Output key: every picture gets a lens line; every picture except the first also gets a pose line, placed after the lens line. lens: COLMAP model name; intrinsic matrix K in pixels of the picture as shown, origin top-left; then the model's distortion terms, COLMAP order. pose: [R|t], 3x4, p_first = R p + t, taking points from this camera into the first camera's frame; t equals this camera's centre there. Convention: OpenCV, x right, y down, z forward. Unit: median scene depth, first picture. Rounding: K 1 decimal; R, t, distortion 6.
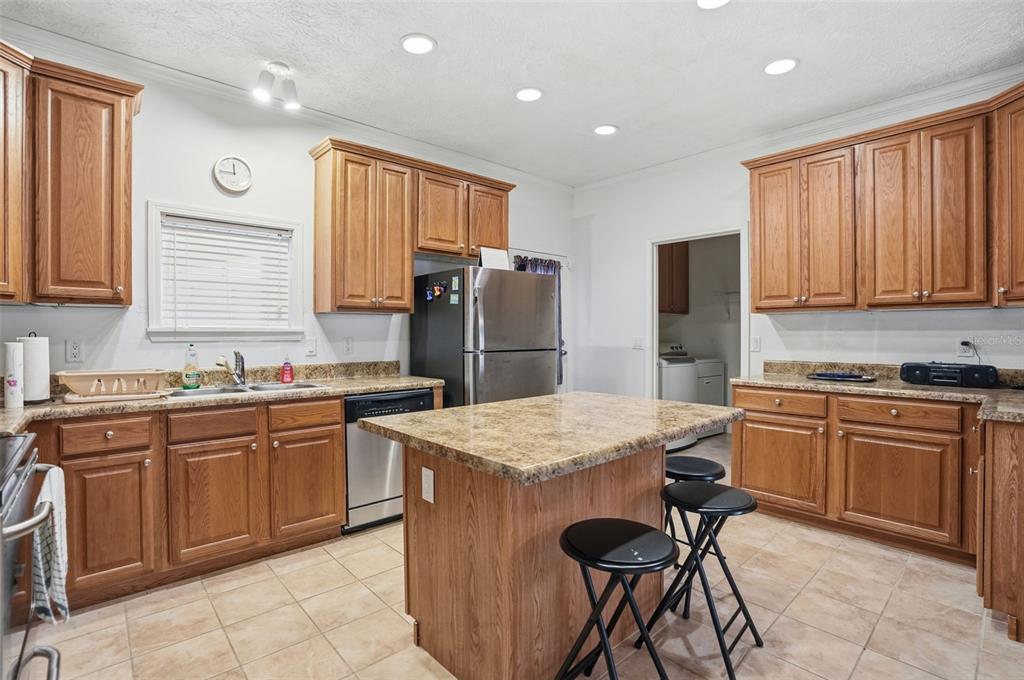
lens RADIAL K [[492.3, 0, 514.6], [0, 492.3, 338.1], [0, 0, 1]] dist [-0.022273, 0.000032]
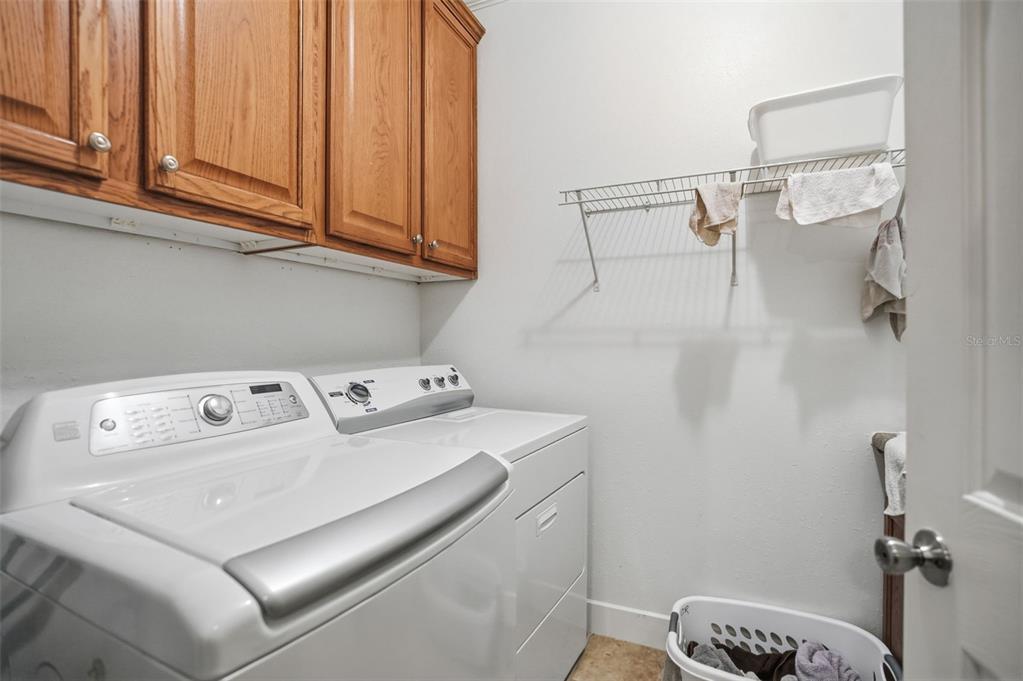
lens RADIAL K [[491.8, 0, 509.3], [0, 491.8, 341.9], [0, 0, 1]] dist [-0.022273, 0.000032]
pose [[0.924155, 0.002301, 0.382011, 0.251722], [-0.002414, 0.999997, -0.000184, -0.005726], [-0.382011, -0.000752, 0.924158, 0.697400]]
